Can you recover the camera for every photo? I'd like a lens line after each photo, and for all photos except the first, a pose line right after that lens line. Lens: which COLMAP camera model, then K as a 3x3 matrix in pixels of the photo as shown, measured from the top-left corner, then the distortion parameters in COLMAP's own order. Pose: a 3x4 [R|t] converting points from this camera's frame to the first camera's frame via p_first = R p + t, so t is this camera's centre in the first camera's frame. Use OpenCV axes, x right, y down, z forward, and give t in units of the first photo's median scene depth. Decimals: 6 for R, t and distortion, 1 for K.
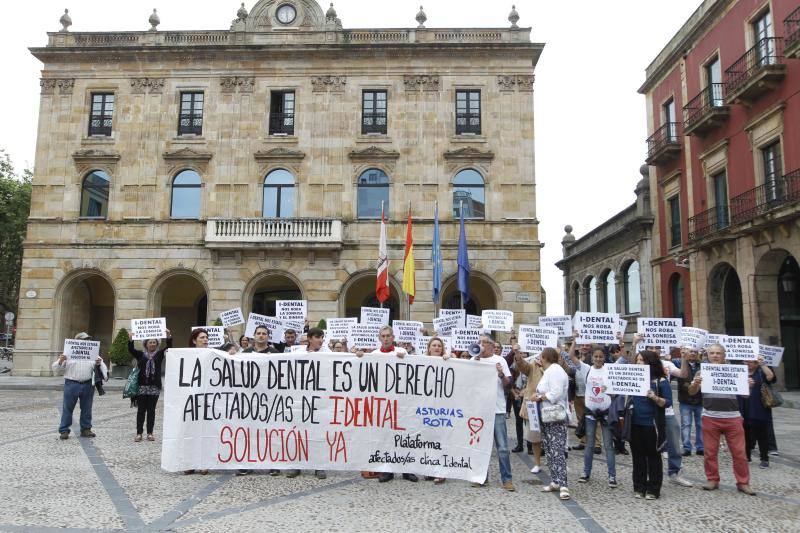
lens RADIAL K [[689.0, 0, 393.6], [0, 689.0, 251.4], [0, 0, 1]] dist [-0.051956, 0.050518]
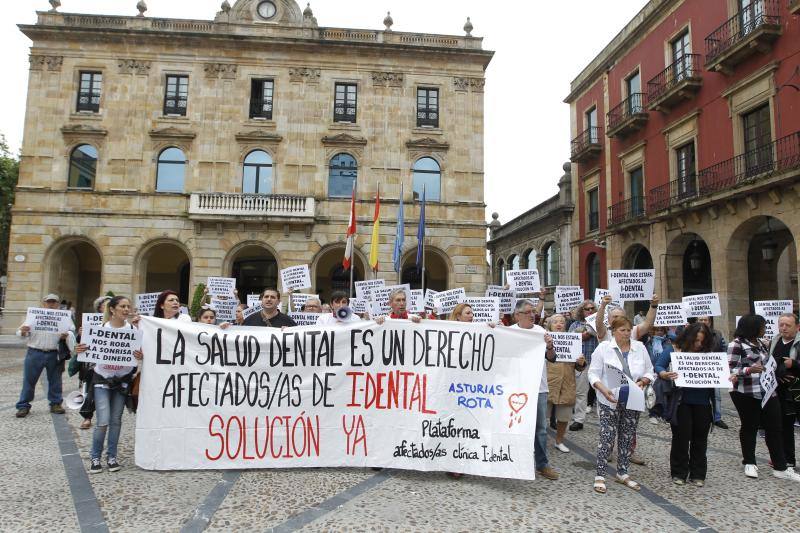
lens RADIAL K [[530.2, 0, 404.6], [0, 530.2, 265.8], [0, 0, 1]] dist [-0.058849, 0.025020]
pose [[0.992035, 0.019453, 0.124448, -0.034714], [-0.026349, 0.998193, 0.054010, 0.014413], [-0.123173, -0.056859, 0.990755, 0.121724]]
